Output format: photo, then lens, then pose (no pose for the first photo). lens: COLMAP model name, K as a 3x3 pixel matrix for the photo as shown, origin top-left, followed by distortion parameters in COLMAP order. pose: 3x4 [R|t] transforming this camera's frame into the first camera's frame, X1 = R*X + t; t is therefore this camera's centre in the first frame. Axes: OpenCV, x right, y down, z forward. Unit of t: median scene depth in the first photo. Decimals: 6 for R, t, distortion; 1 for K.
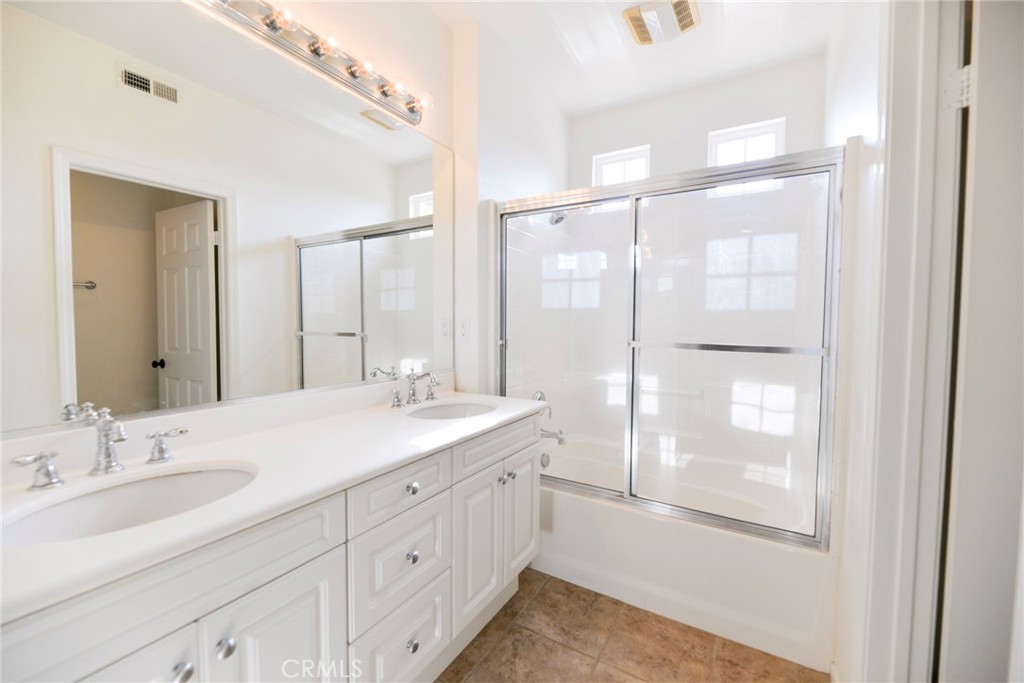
lens RADIAL K [[413.0, 0, 514.6], [0, 413.0, 337.9], [0, 0, 1]] dist [0.001491, -0.003729]
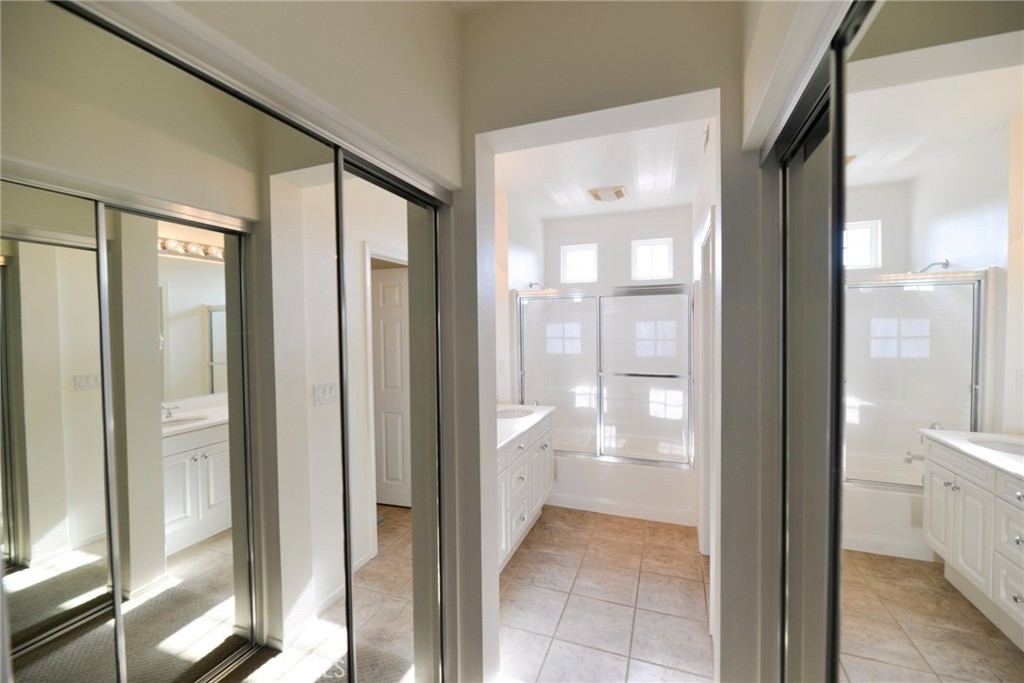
lens RADIAL K [[413.0, 0, 514.6], [0, 413.0, 337.9], [0, 0, 1]] dist [0.001491, -0.003729]
pose [[0.984276, -0.022309, 0.175220, -0.403367], [0.025523, 0.999544, -0.016110, -0.121442], [-0.174781, 0.020329, 0.984397, -0.751342]]
